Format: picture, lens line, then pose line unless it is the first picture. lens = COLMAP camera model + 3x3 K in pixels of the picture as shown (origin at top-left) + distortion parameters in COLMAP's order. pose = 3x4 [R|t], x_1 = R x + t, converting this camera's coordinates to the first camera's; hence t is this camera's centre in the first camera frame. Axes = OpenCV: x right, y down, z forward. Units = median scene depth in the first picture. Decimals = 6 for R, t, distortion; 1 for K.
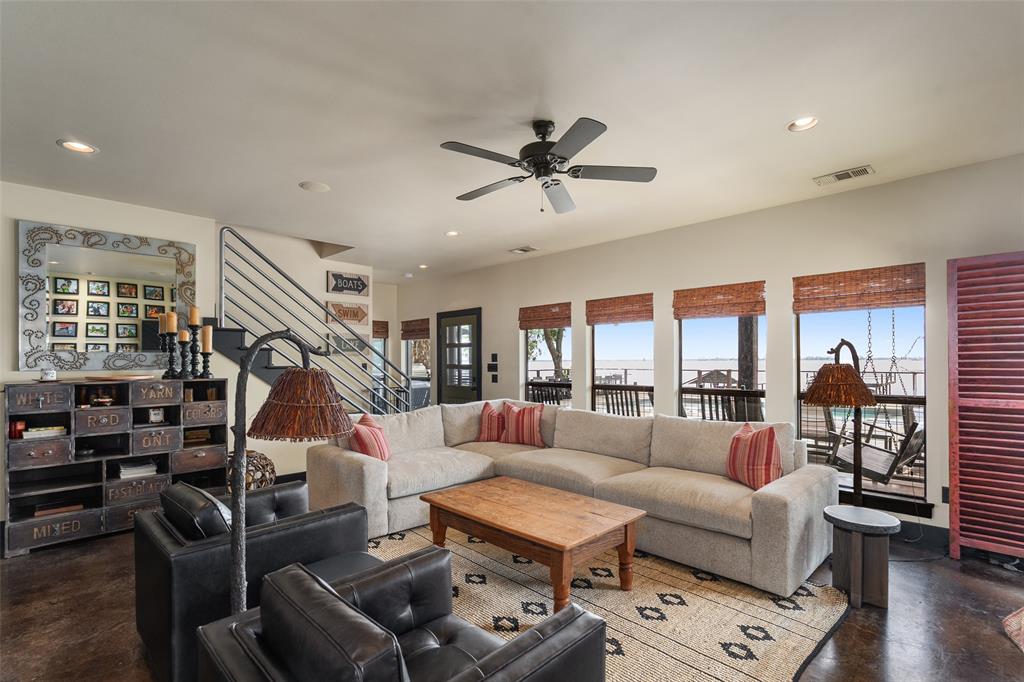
lens RADIAL K [[492.7, 0, 494.2], [0, 492.7, 360.3], [0, 0, 1]] dist [0.001805, 0.000301]
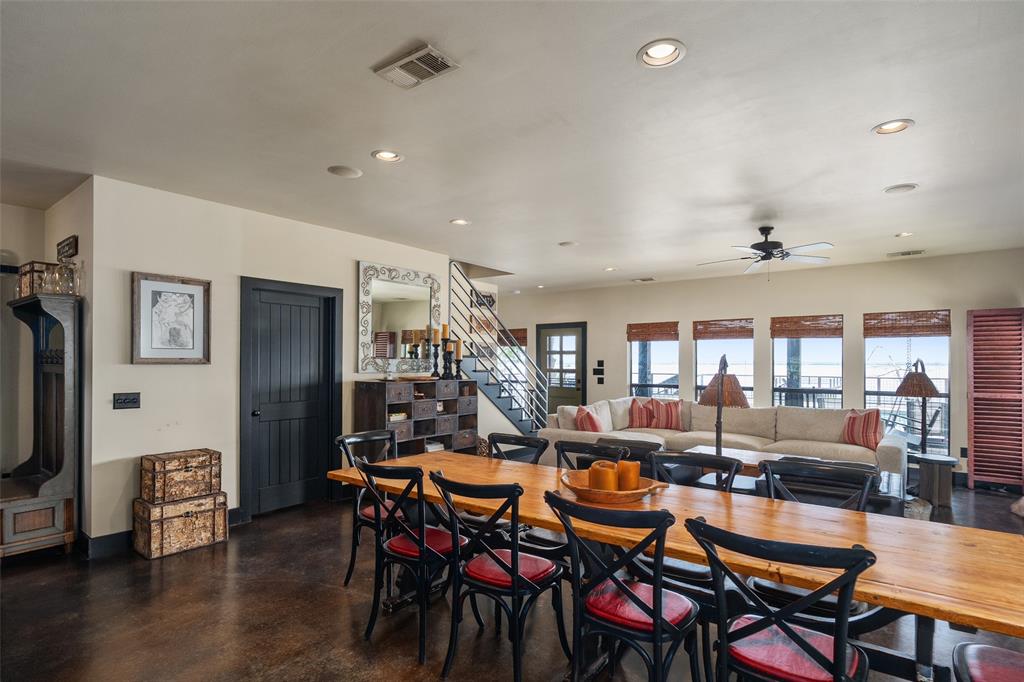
lens RADIAL K [[525.8, 0, 512.2], [0, 525.8, 360.7], [0, 0, 1]] dist [0.003221, 0.000271]
pose [[0.990493, 0.009509, 0.137232, -0.605667], [-0.009113, 0.999952, -0.003511, -0.008703], [-0.137259, 0.002227, 0.990533, -0.394978]]
